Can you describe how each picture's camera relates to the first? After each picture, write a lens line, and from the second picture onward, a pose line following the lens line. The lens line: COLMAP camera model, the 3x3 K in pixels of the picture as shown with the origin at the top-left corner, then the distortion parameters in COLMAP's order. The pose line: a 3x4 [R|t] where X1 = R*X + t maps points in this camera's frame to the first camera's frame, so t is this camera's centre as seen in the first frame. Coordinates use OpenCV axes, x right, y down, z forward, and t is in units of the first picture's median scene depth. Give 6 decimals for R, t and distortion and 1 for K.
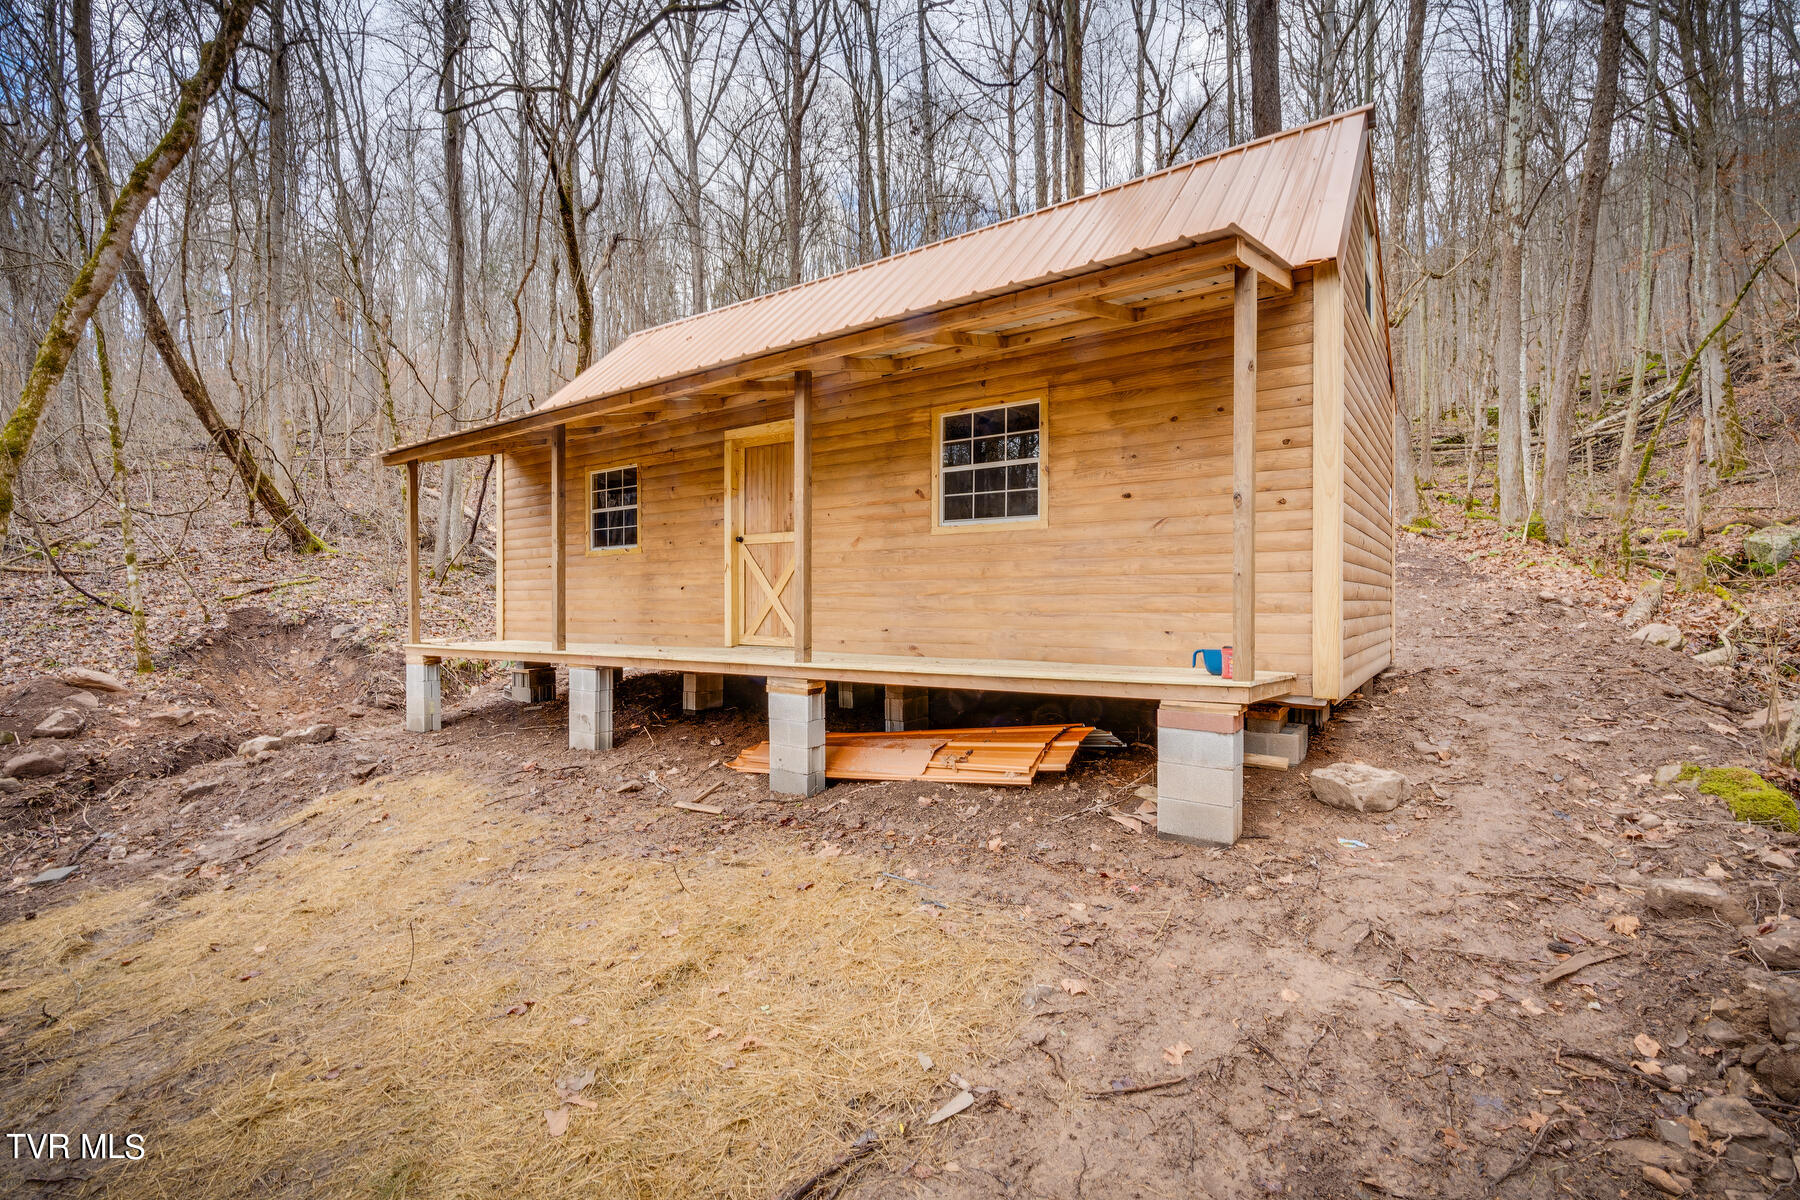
lens RADIAL K [[808.2, 0, 898.4], [0, 808.2, 602.4], [0, 0, 1]] dist [0.001867, 0.000002]
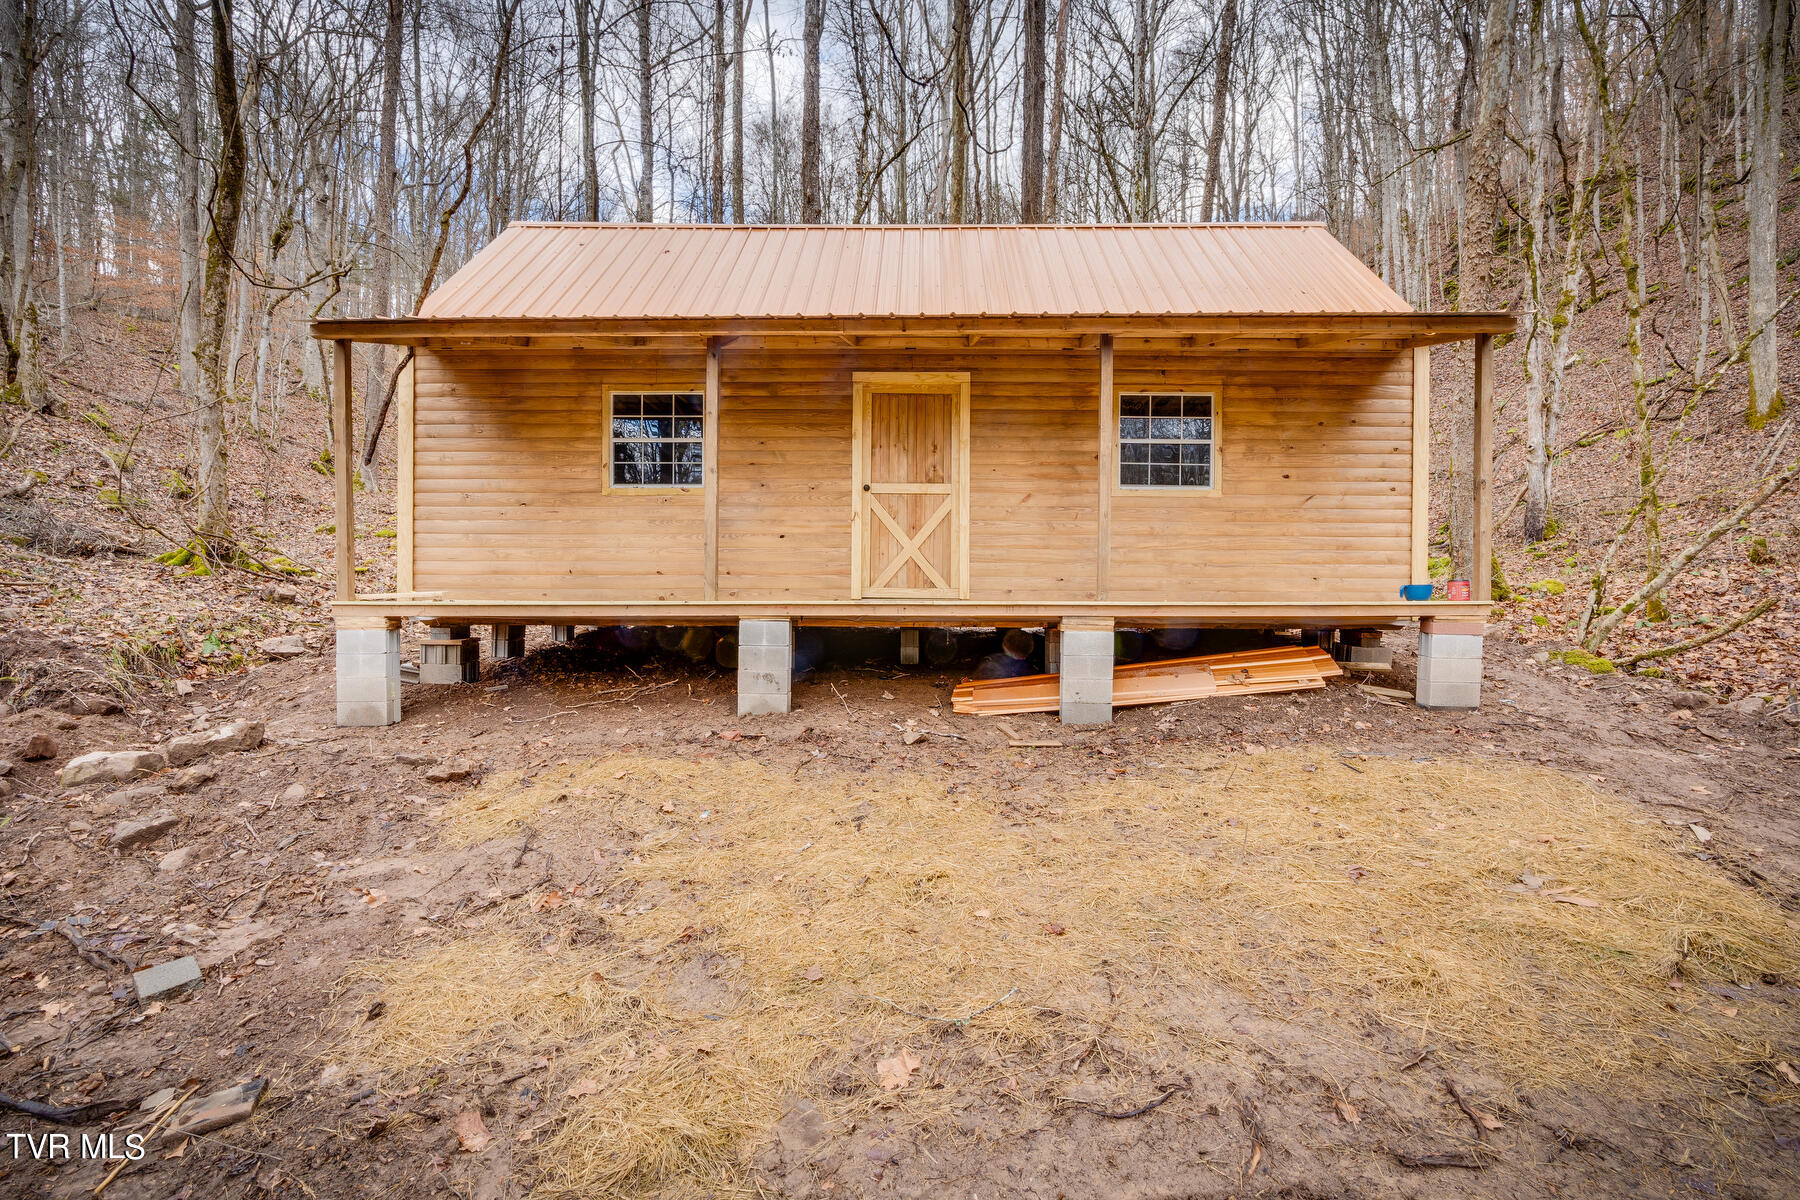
lens RADIAL K [[808.2, 0, 899.6], [0, 808.2, 596.7], [0, 0, 1]] dist [0.001867, 0.000002]
pose [[0.817729, 0.001710, 0.575601, -0.905349], [-0.007279, 0.999946, 0.007371, 0.055565], [-0.575558, -0.010217, 0.817697, 0.241684]]
